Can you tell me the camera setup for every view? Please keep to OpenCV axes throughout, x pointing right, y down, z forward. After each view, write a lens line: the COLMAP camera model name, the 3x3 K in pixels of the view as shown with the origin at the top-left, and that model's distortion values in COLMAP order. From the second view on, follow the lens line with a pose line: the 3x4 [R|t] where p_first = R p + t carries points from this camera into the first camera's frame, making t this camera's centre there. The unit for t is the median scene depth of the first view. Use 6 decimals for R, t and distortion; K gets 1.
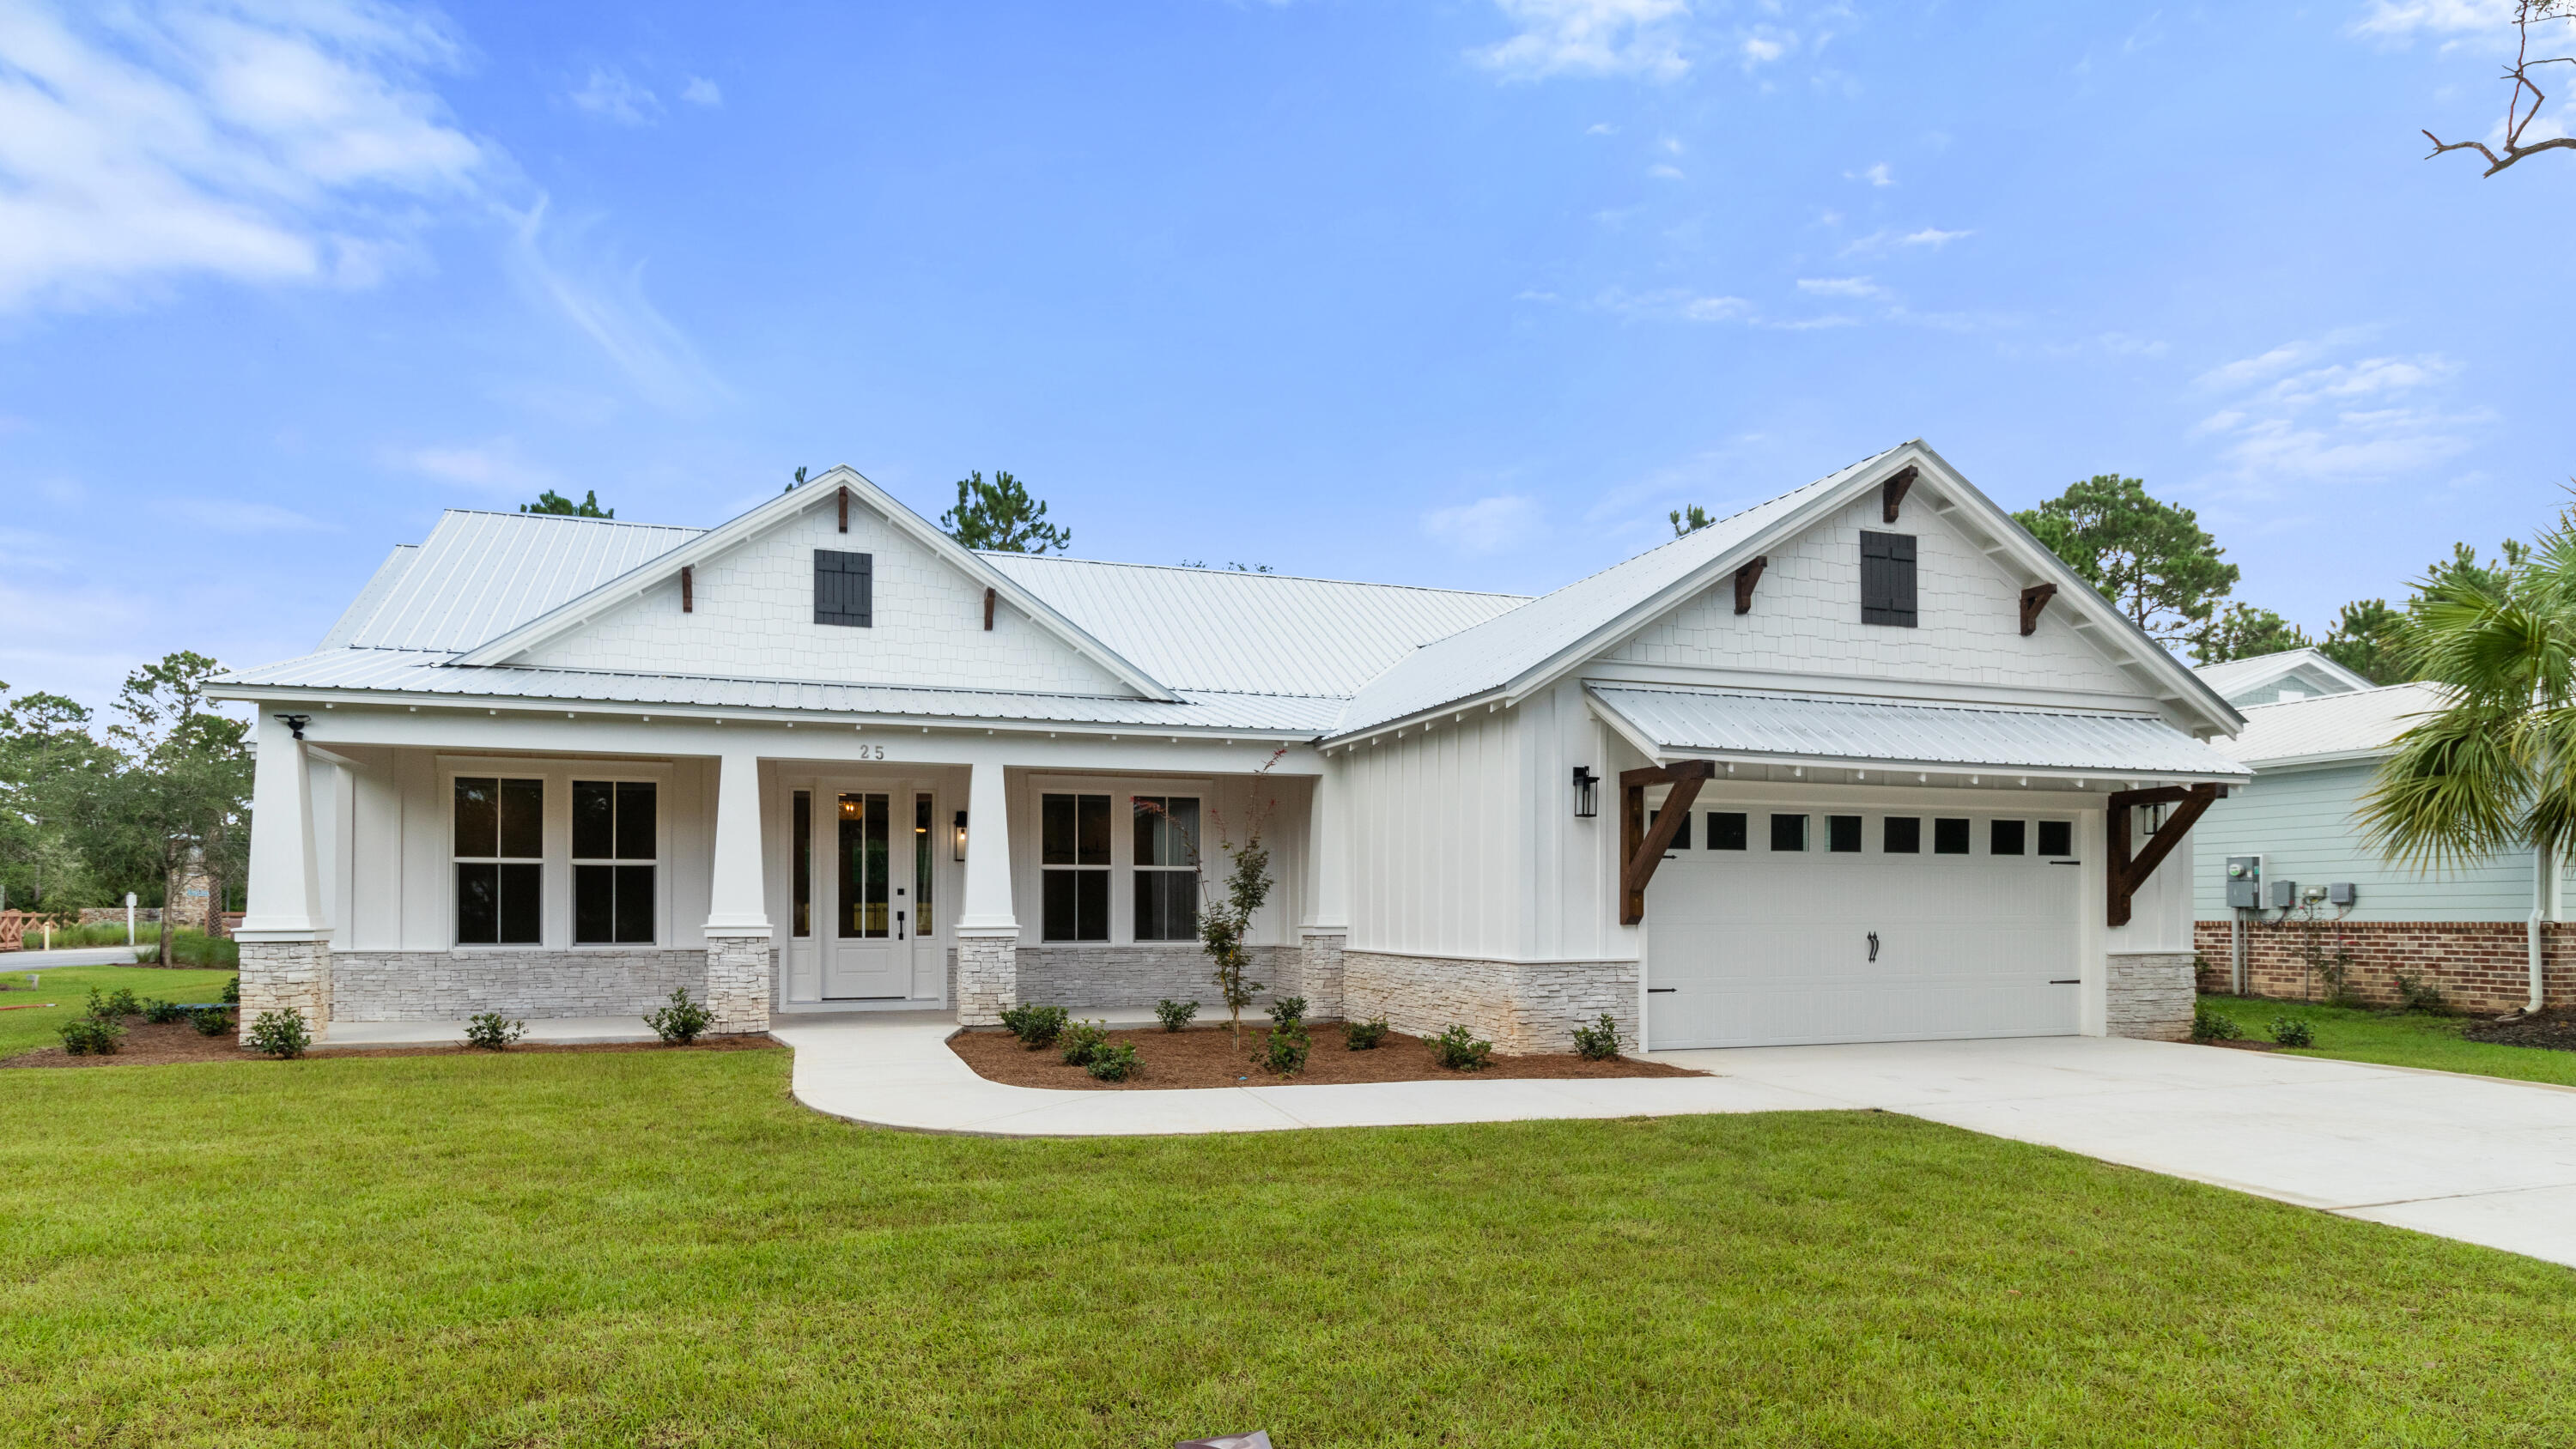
lens RADIAL K [[1464.8, 0, 1288.8], [0, 1464.8, 906.1], [0, 0, 1]] dist [0.000388, 0.000348]
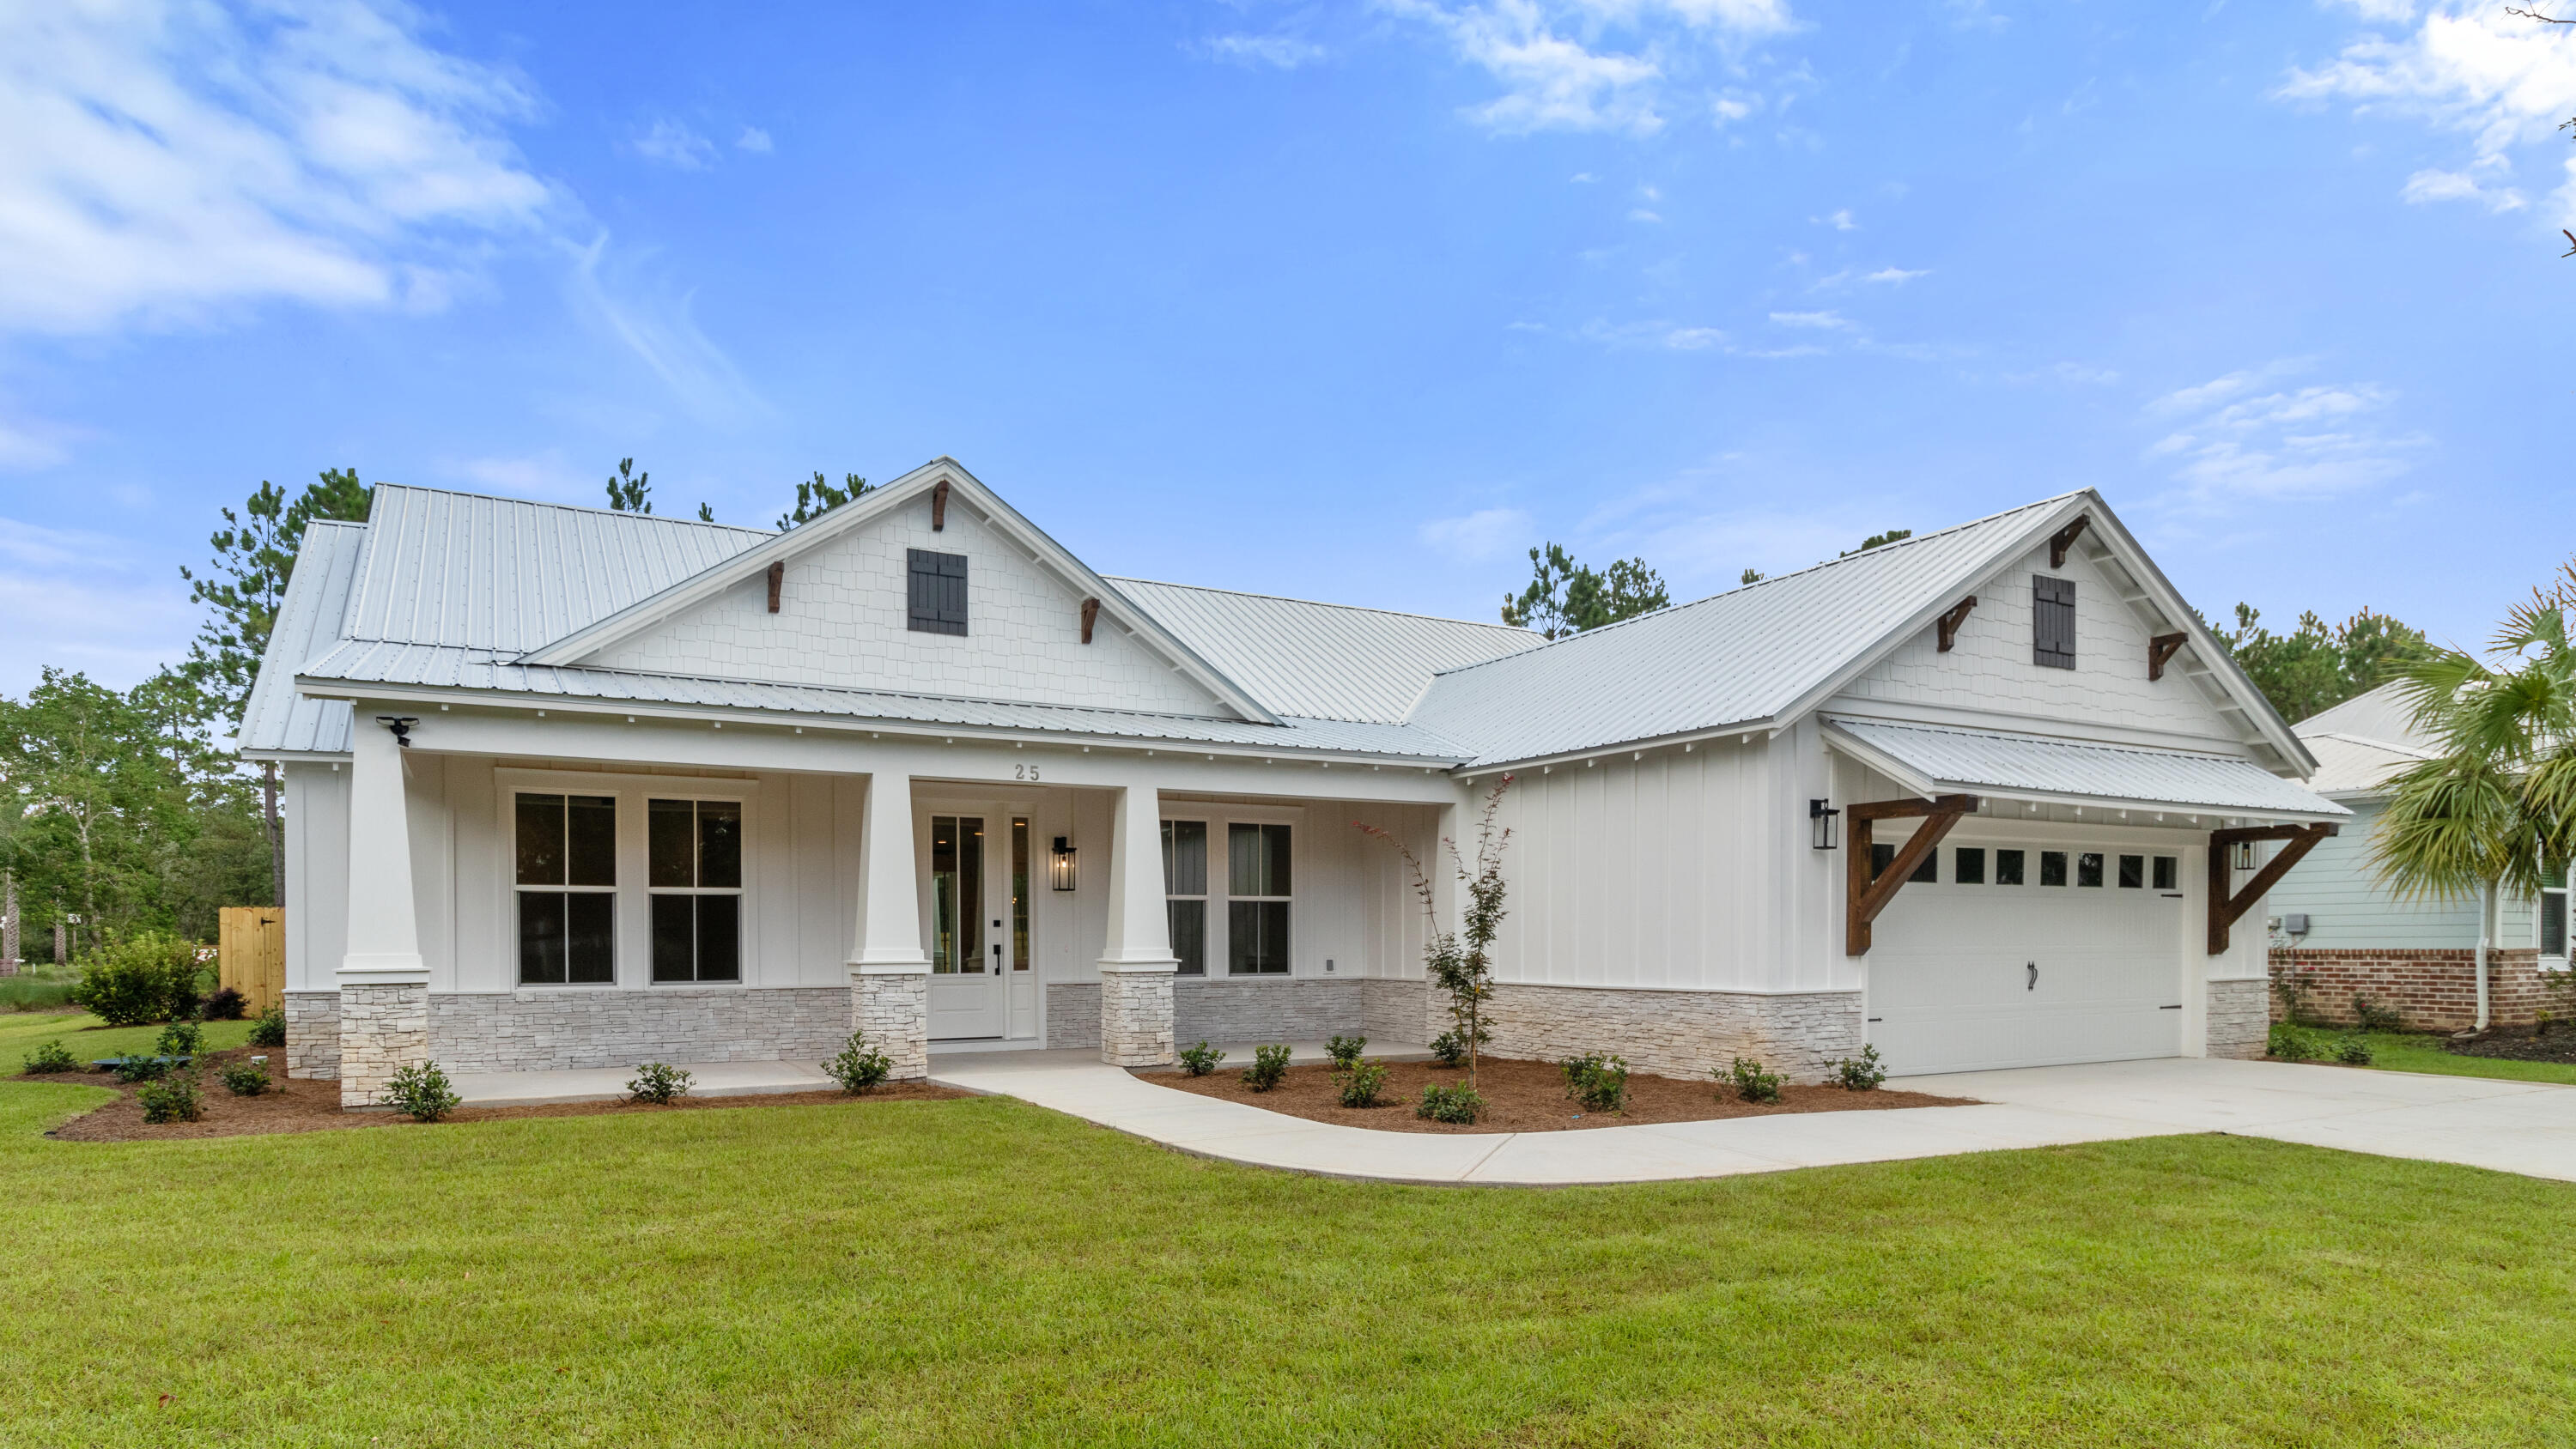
lens RADIAL K [[1479.7, 0, 1290.6], [0, 1479.7, 956.7], [0, 0, 1]] dist [0.000476, 0.000345]
pose [[0.984152, -0.005020, 0.177254, -0.290806], [0.002477, 0.999891, 0.014562, -0.002302], [-0.177308, -0.013892, 0.984057, 0.053528]]
